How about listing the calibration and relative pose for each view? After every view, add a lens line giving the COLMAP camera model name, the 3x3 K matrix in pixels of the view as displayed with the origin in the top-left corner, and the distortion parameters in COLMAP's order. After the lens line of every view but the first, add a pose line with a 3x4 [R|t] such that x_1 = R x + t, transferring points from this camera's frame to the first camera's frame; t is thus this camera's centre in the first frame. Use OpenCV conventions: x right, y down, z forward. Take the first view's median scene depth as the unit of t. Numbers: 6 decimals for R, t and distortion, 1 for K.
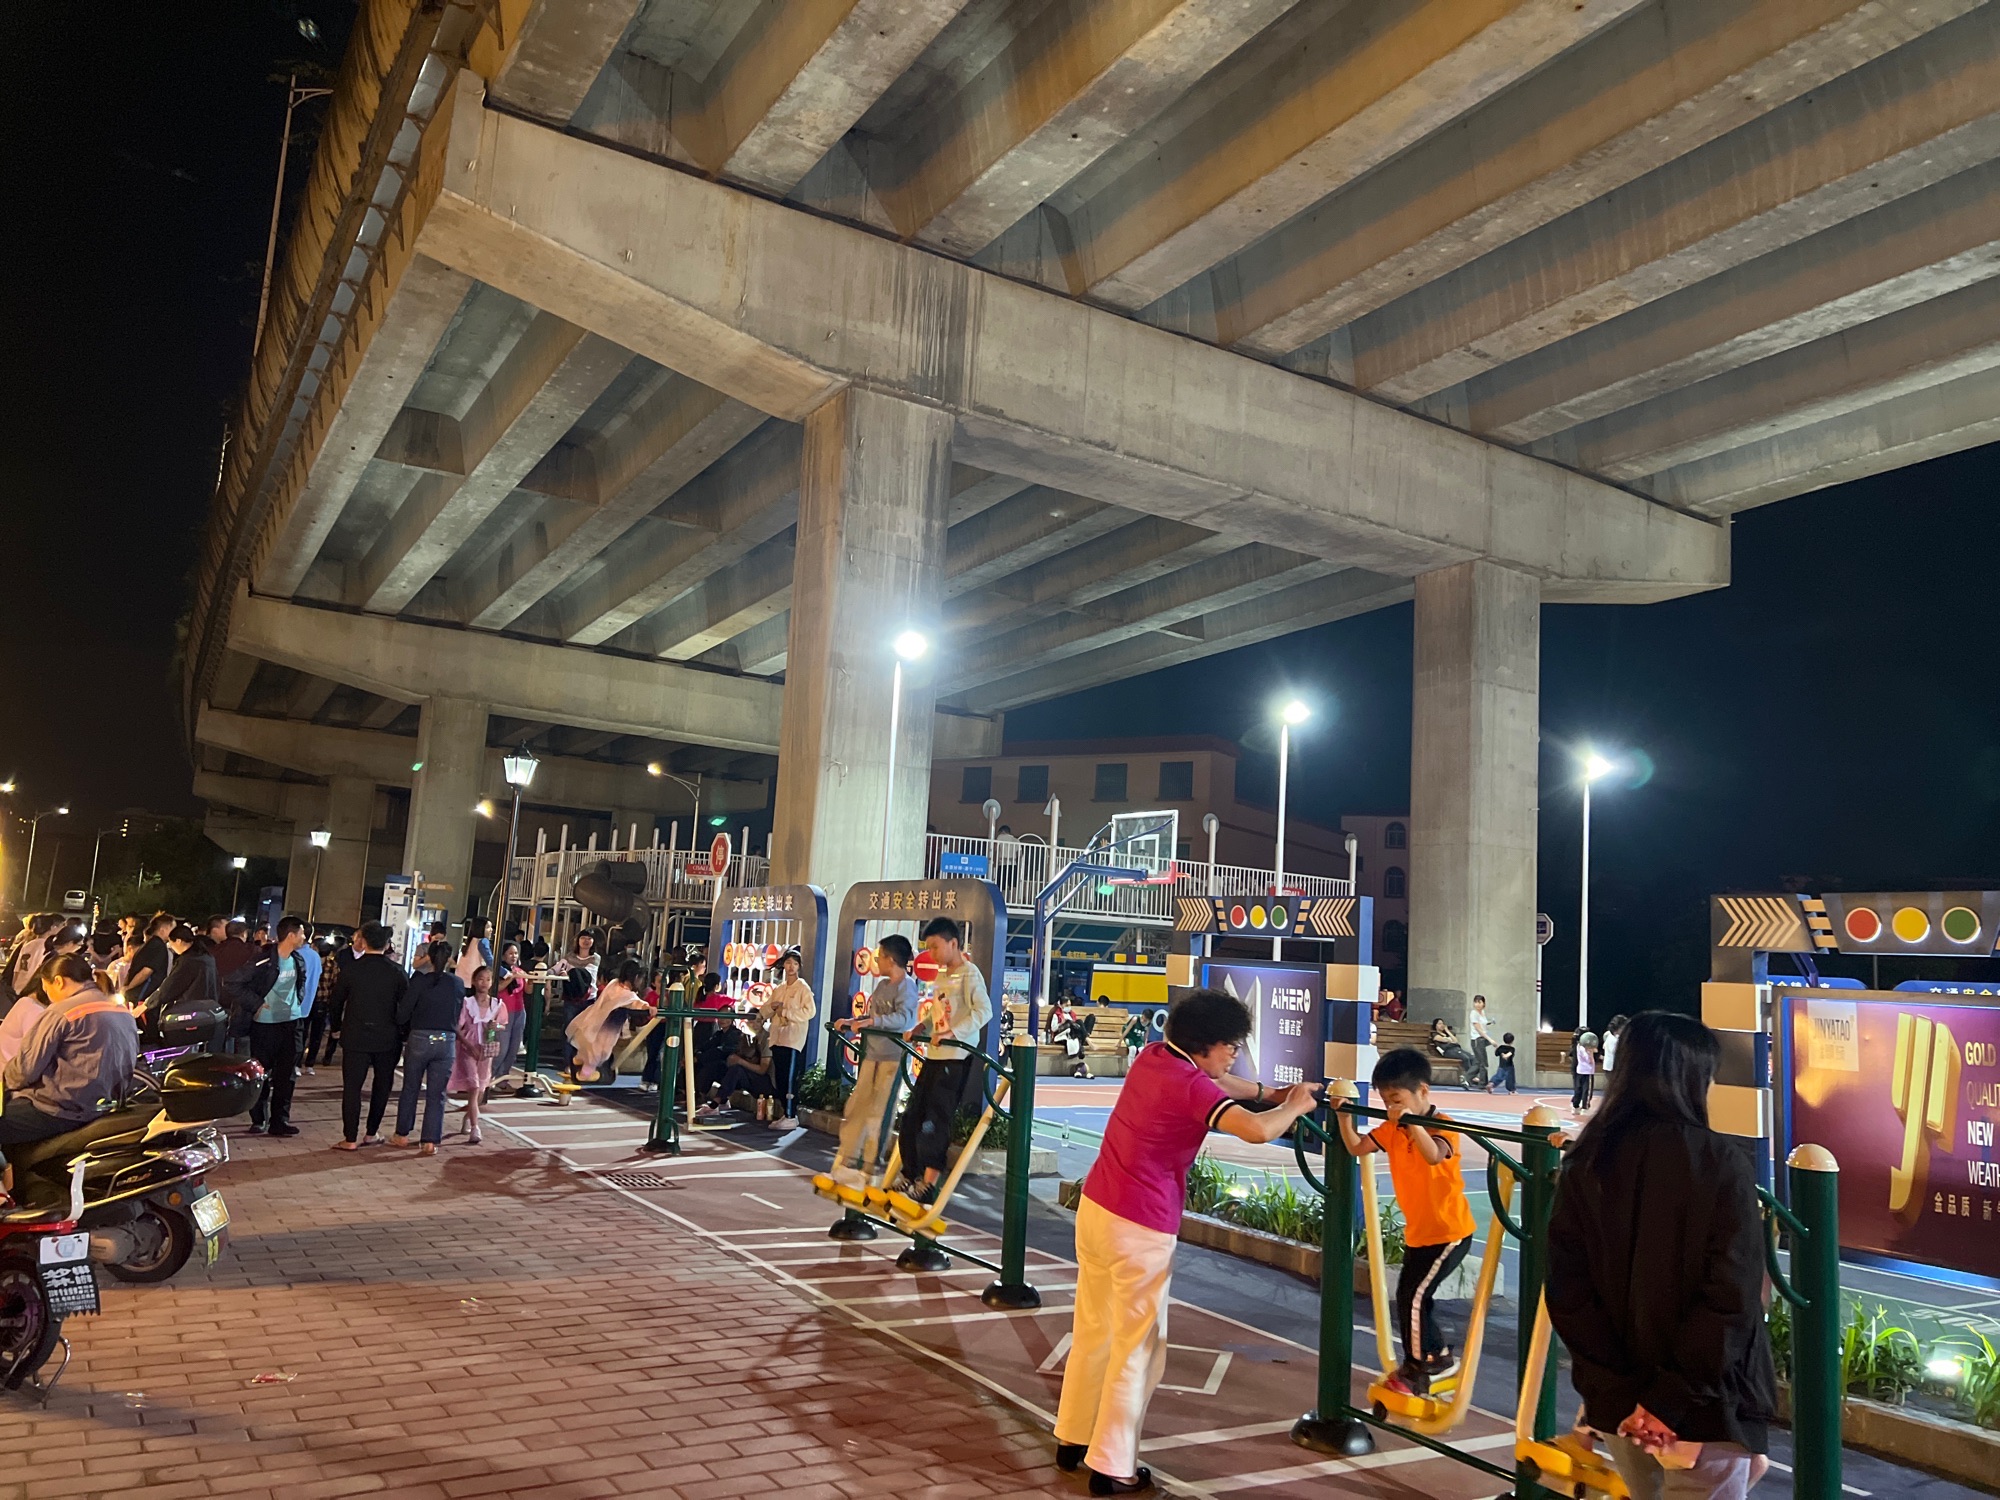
lens RADIAL K [[1481.0, 0, 1005.4], [0, 1481.0, 750.7], [0, 0, 1]] dist [0.037257, -0.048058]
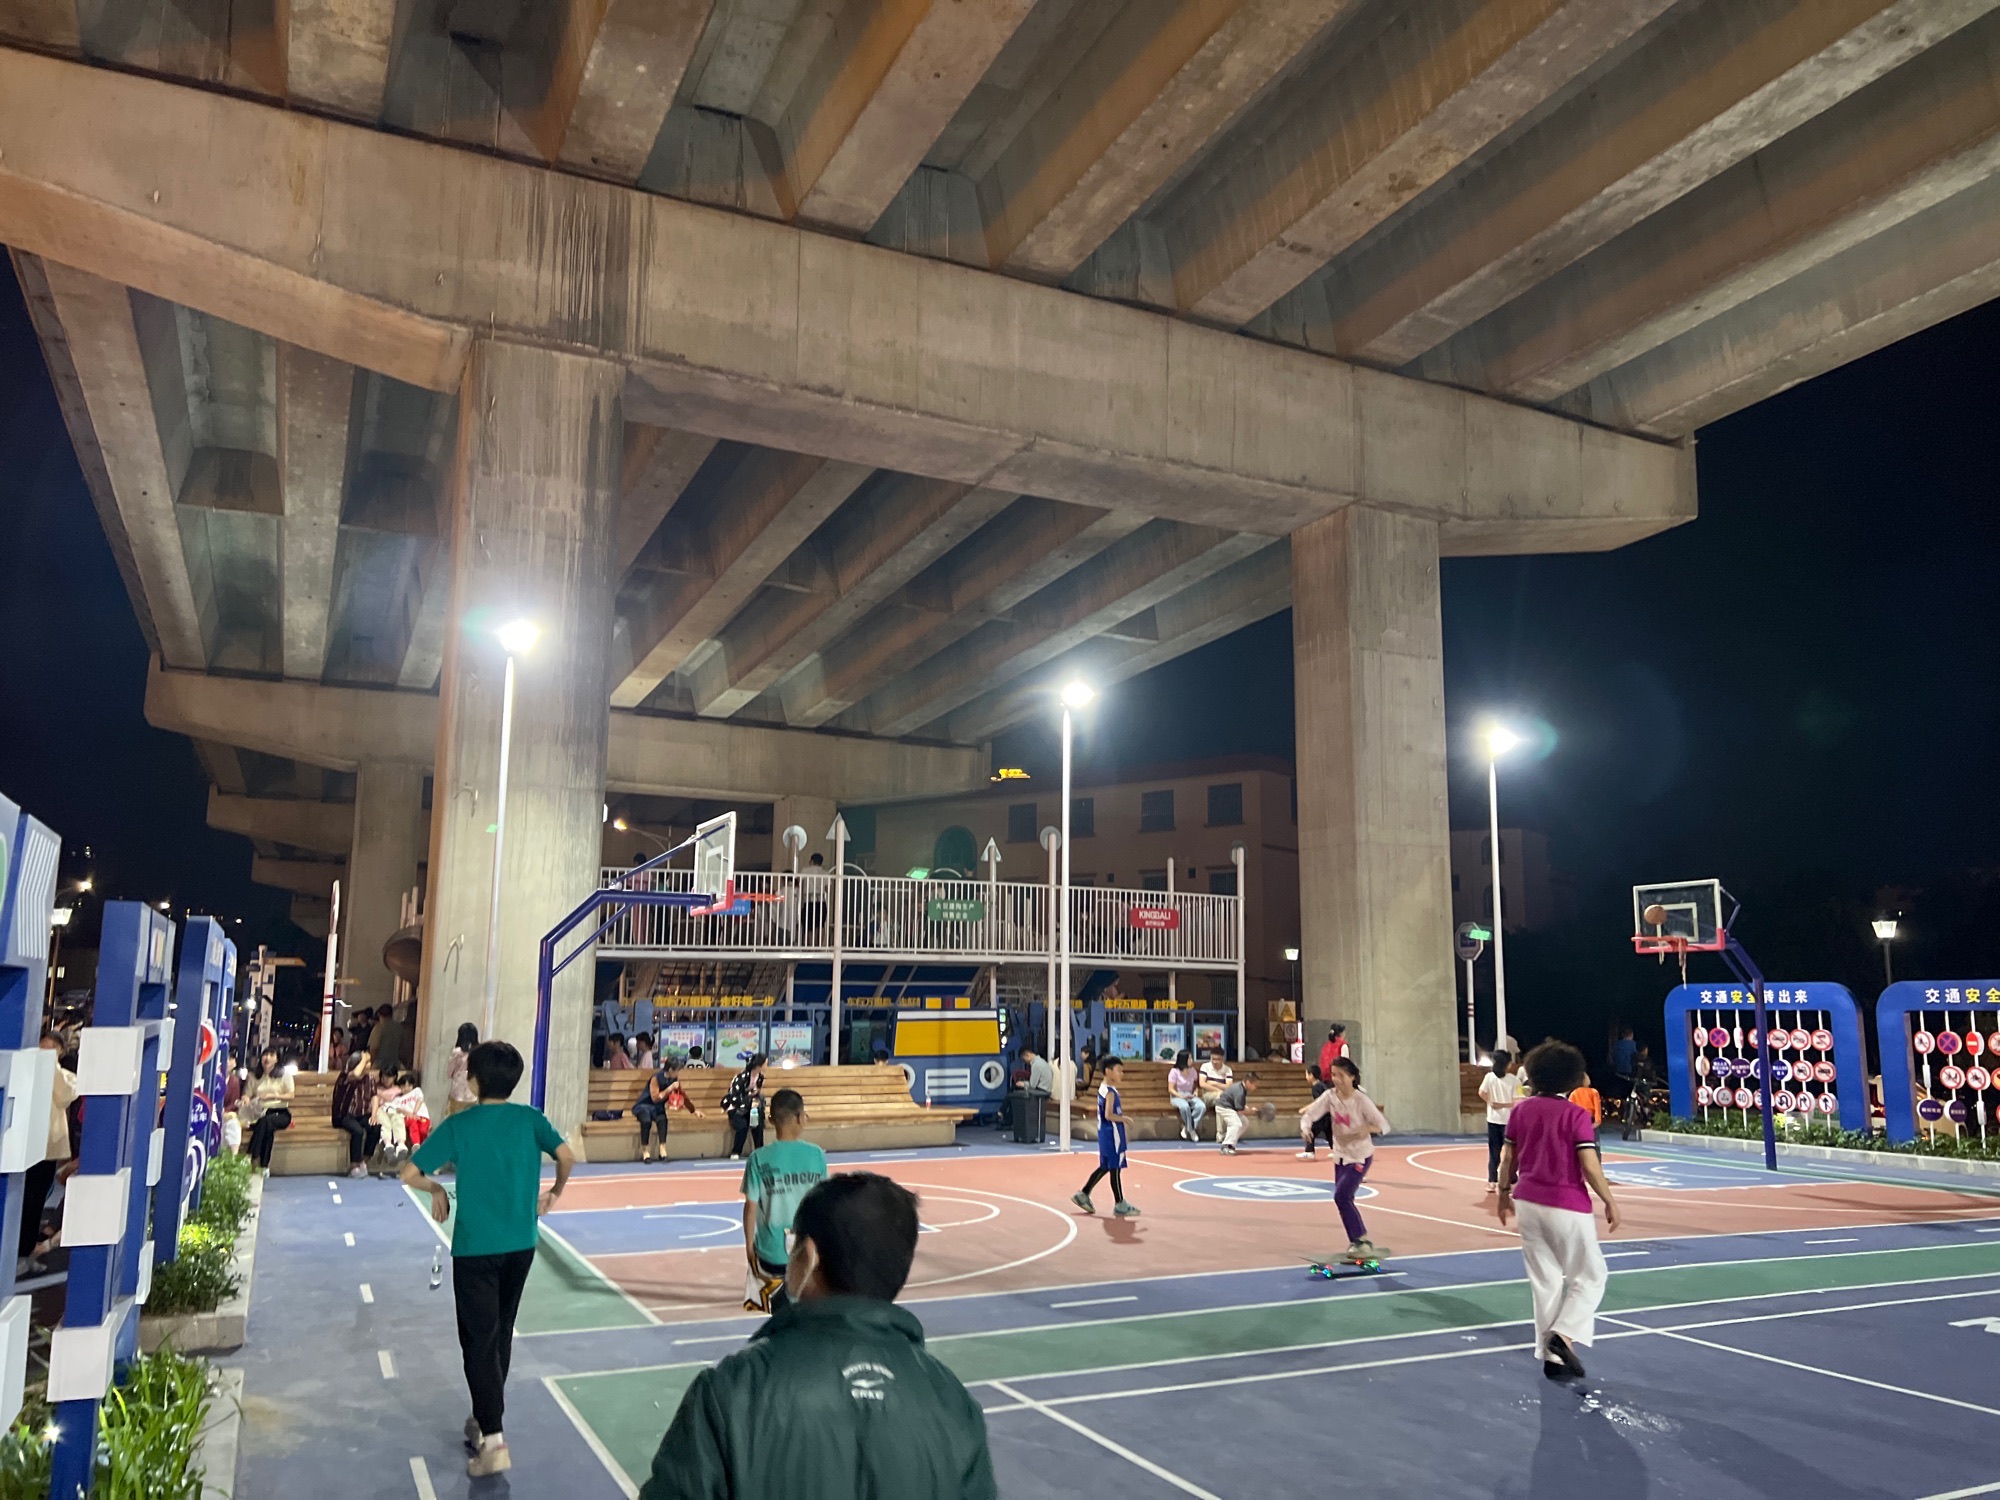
lens RADIAL K [[1481.0, 0, 1005.0], [0, 1481.0, 769.0], [0, 0, 1]] dist [0.037257, -0.048058]
pose [[0.993057, -0.066042, -0.097347, 0.220424], [0.064135, 0.997685, -0.022593, 0.030052], [0.098614, 0.016193, 0.994994, 0.169733]]
